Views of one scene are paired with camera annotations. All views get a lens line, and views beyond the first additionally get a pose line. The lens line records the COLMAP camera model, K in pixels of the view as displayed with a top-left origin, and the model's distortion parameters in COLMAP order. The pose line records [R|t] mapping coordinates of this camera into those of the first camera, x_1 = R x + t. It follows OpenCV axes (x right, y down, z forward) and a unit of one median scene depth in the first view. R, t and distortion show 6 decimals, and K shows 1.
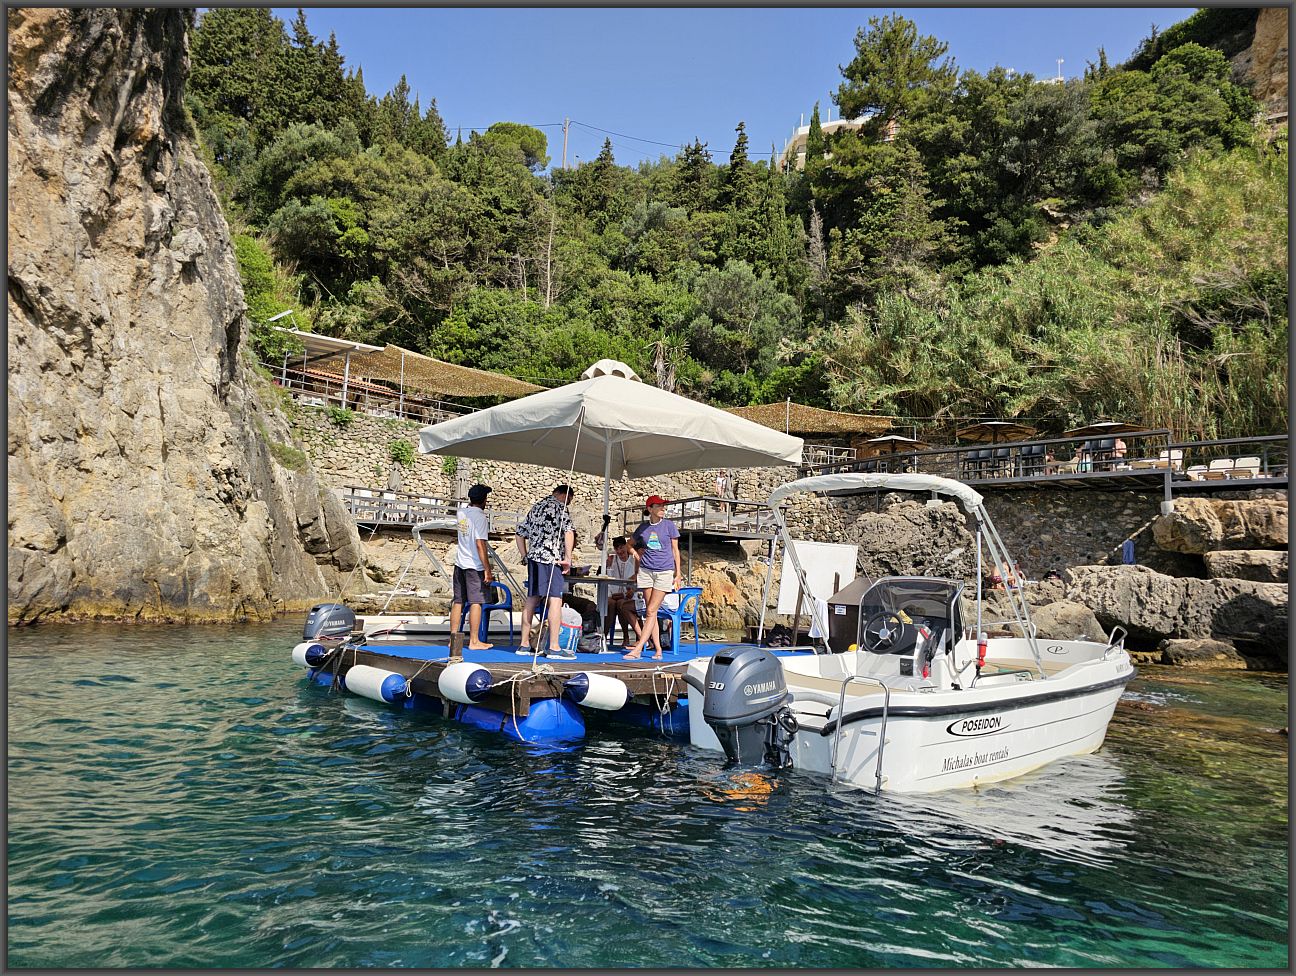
lens RADIAL K [[862.2, 0, 624.8], [0, 862.2, 504.4], [0, 0, 1]] dist [0.036722, -0.023960]
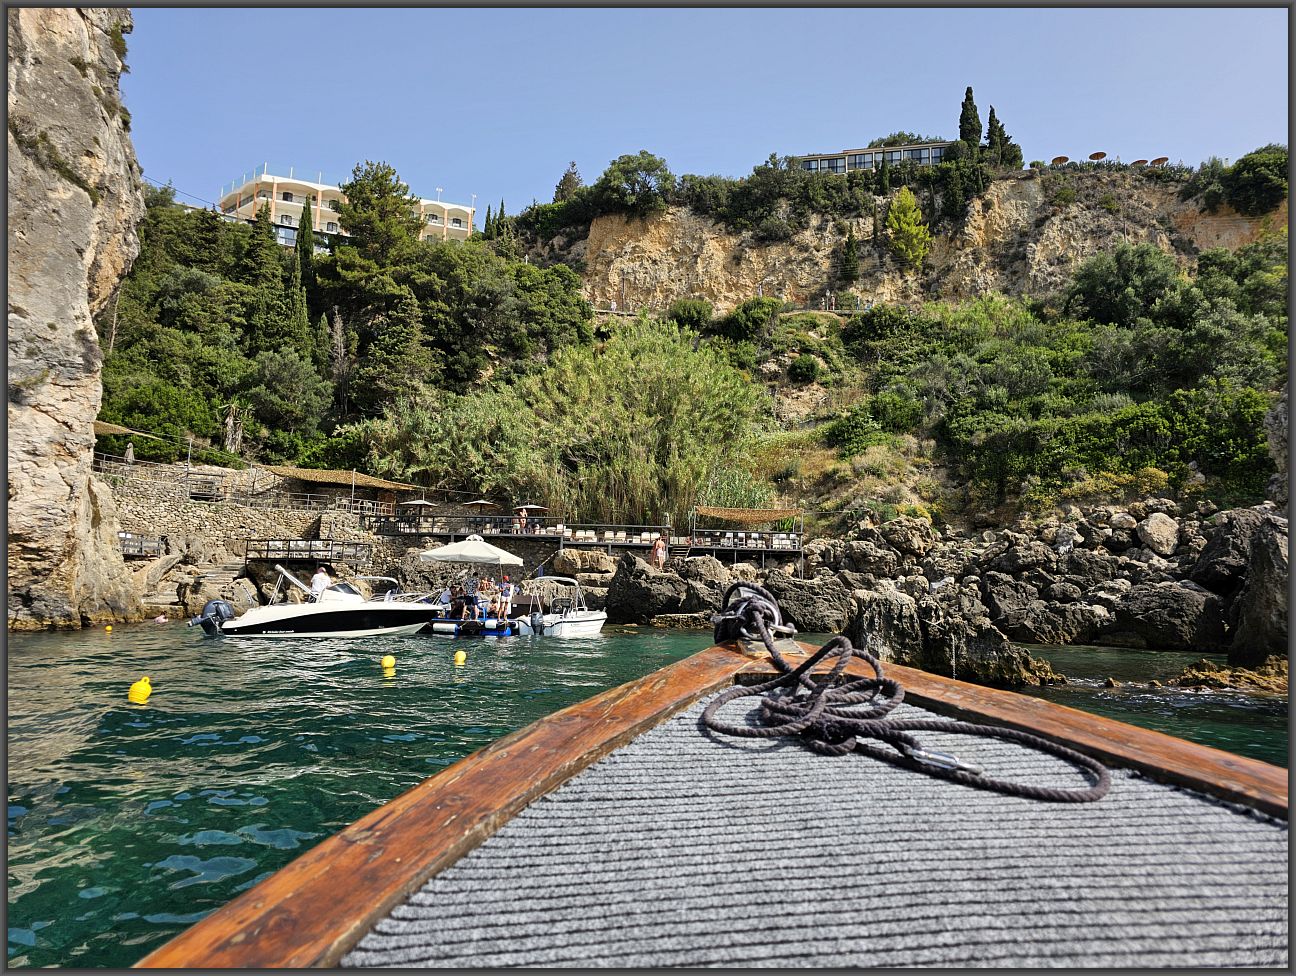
lens RADIAL K [[874.5, 0, 653.5], [0, 874.5, 470.9], [0, 0, 1]] dist [0.070571, -0.061840]
pose [[0.736795, 0.075095, 0.671933, -0.464363], [-0.058967, 0.997163, -0.046784, -0.074246], [-0.673540, -0.005151, 0.739133, -0.520490]]
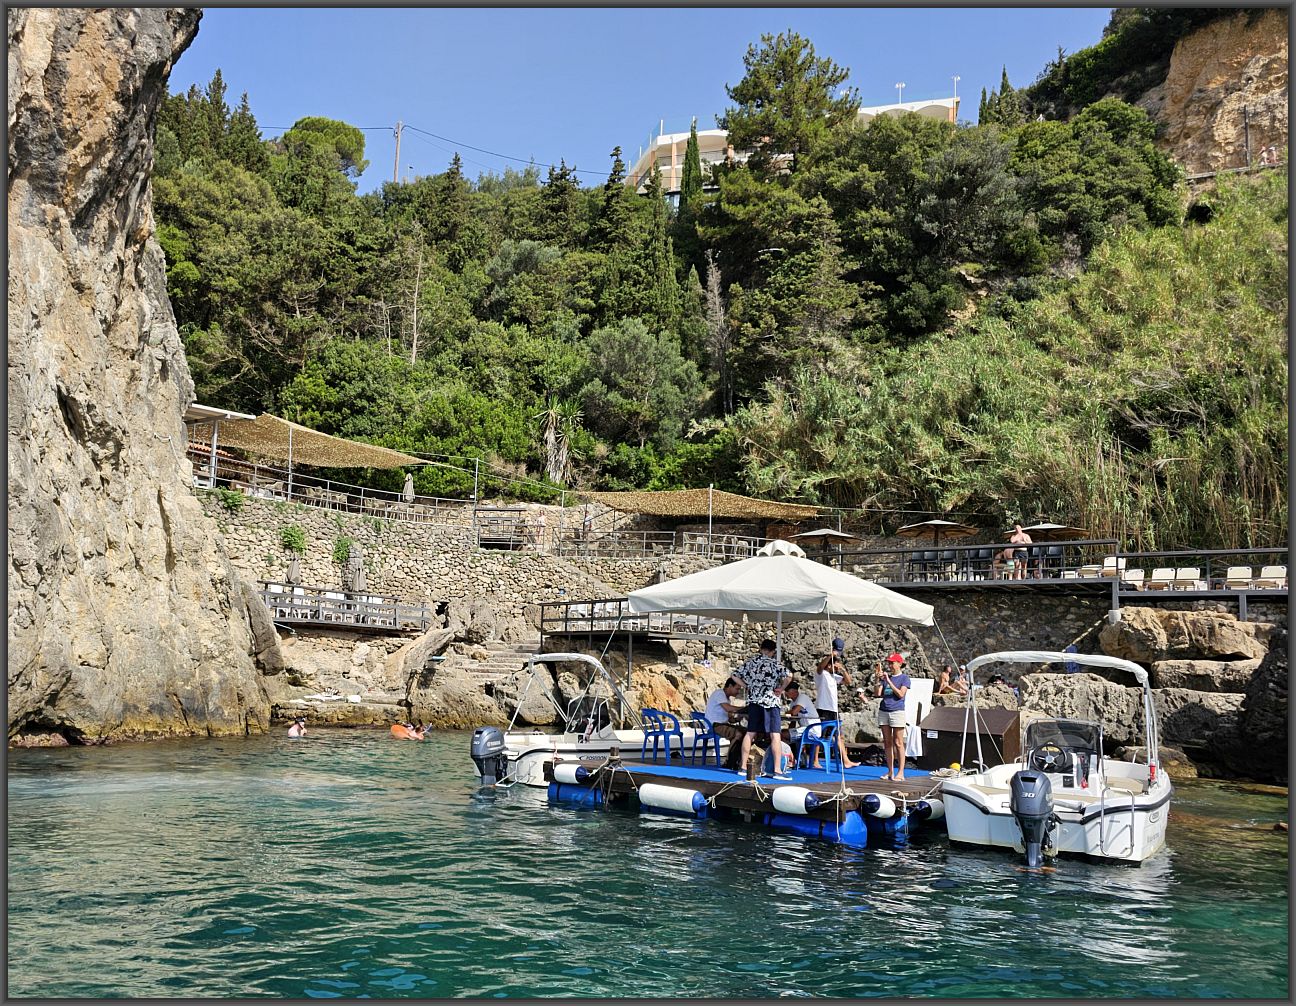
lens RADIAL K [[1081.6, 0, 500.8], [0, 1081.6, 582.9], [0, 0, 1]] dist [0.046397, -0.037637]
pose [[0.995166, 0.008534, 0.097836, -0.143576], [-0.009891, 0.999861, 0.013394, -0.029696], [-0.097708, -0.014297, 0.995112, -0.133739]]
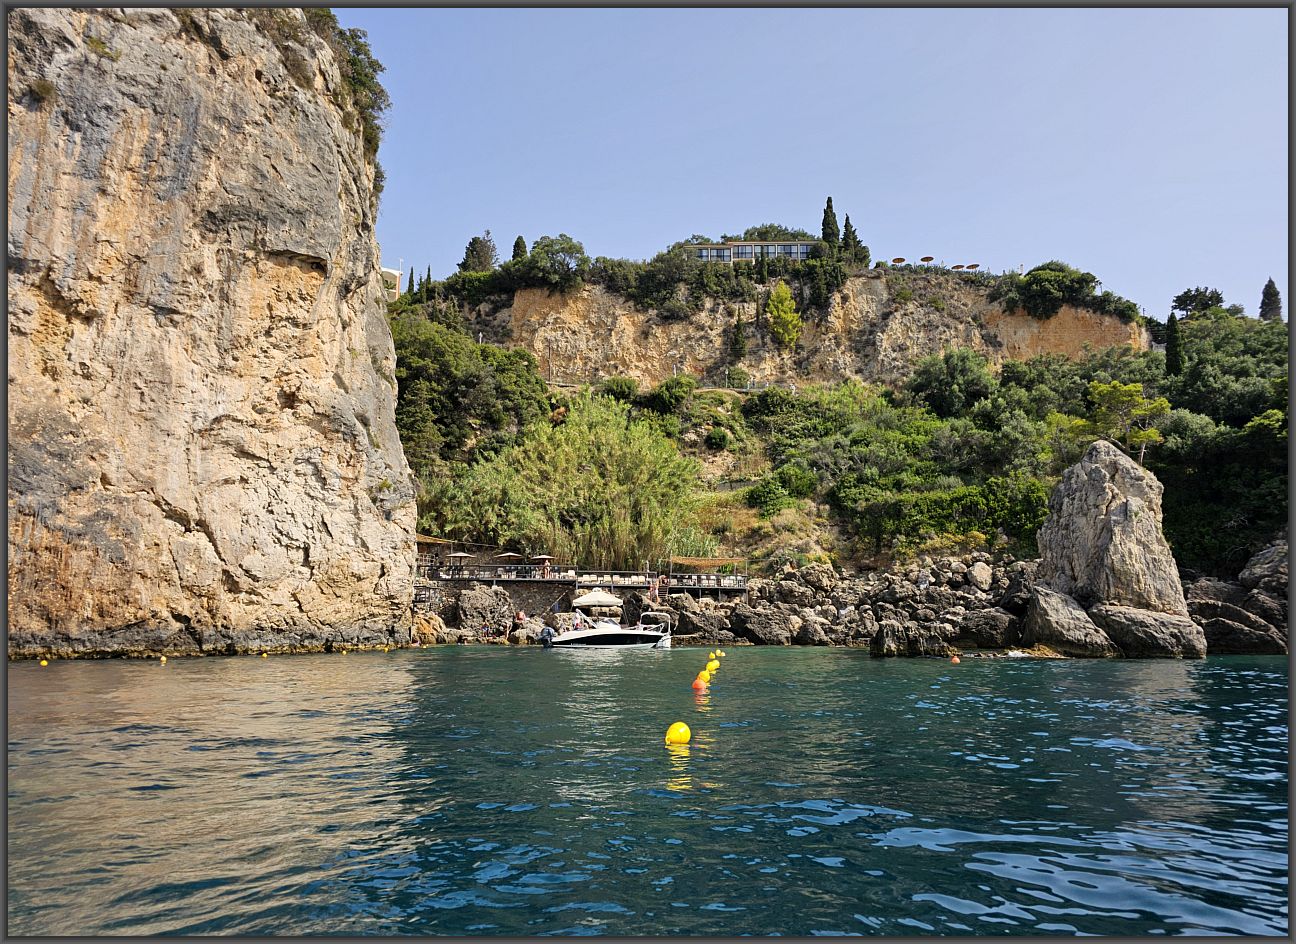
lens RADIAL K [[907.4, 0, 647.7], [0, 907.4, 481.5], [0, 0, 1]] dist [0.115961, -0.162310]
pose [[0.599106, 0.087325, 0.795894, -1.145272], [-0.056181, 0.996169, -0.067009, -0.117816], [-0.798697, -0.004568, 0.601717, -0.701488]]
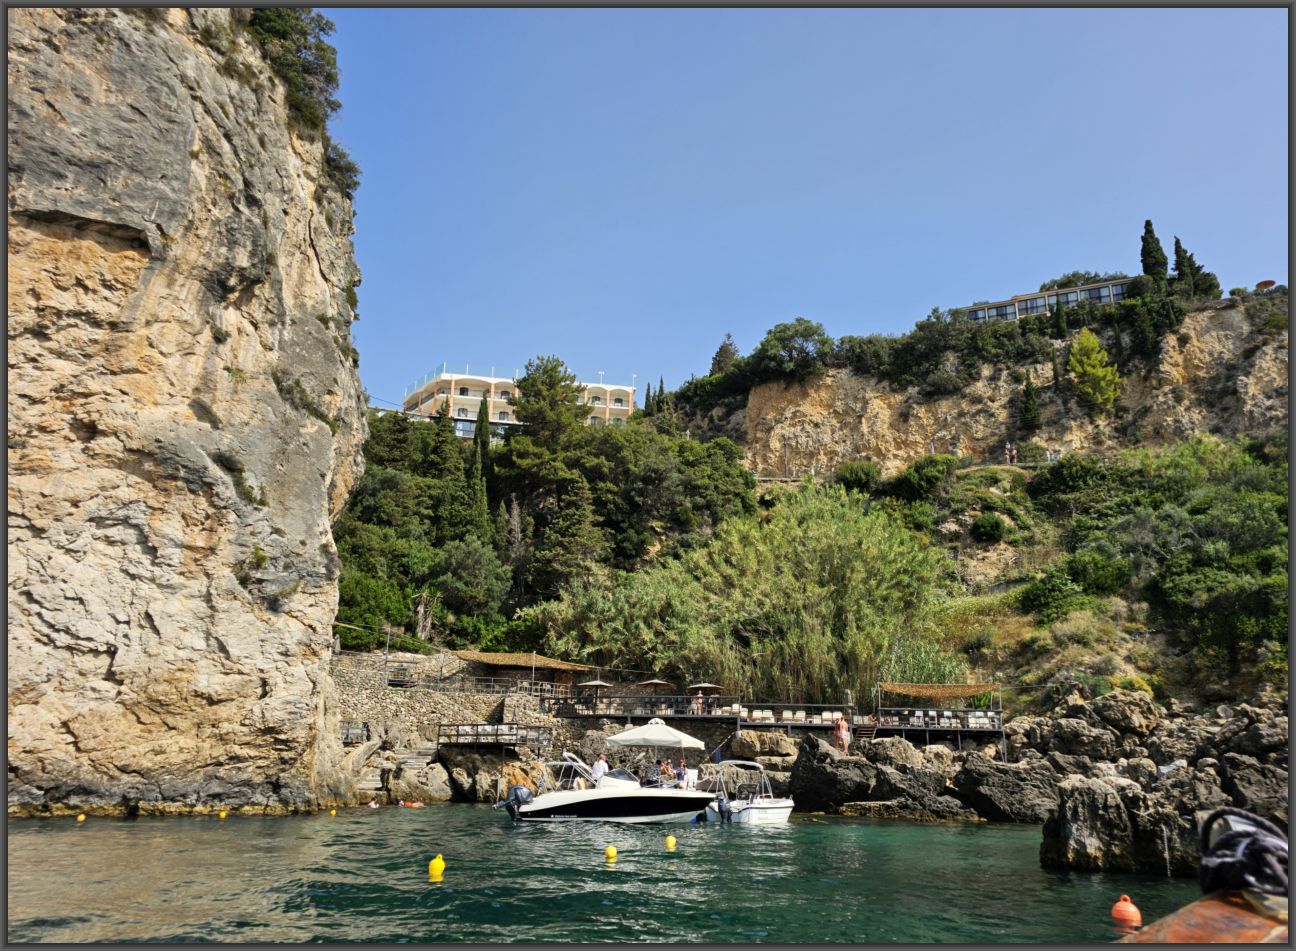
lens RADIAL K [[923.4, 0, 648.6], [0, 923.4, 500.6], [0, 0, 1]] dist [0.075544, -0.073316]
pose [[0.850871, 0.128297, 0.509468, -0.521381], [-0.036665, 0.981861, -0.186023, -0.083355], [-0.524093, 0.139602, 0.840142, -0.571854]]
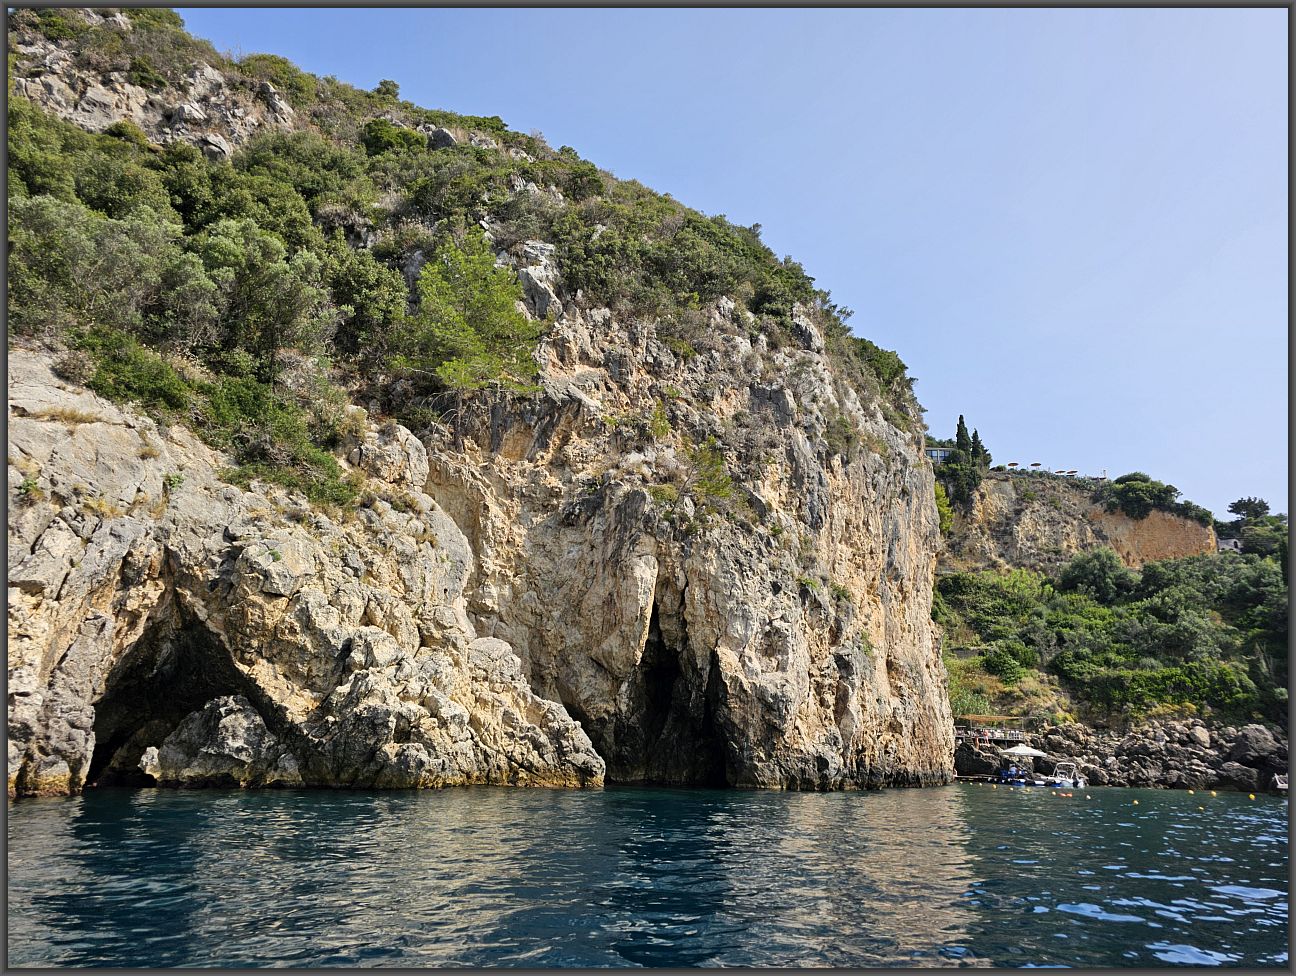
lens RADIAL K [[874.5, 0, 653.5], [0, 874.5, 470.9], [0, 0, 1]] dist [0.070571, -0.061840]
pose [[0.565605, 0.228202, 0.792474, -2.404031], [-0.085834, 0.972022, -0.218644, -0.138669], [-0.820197, 0.055645, 0.569368, -0.292358]]
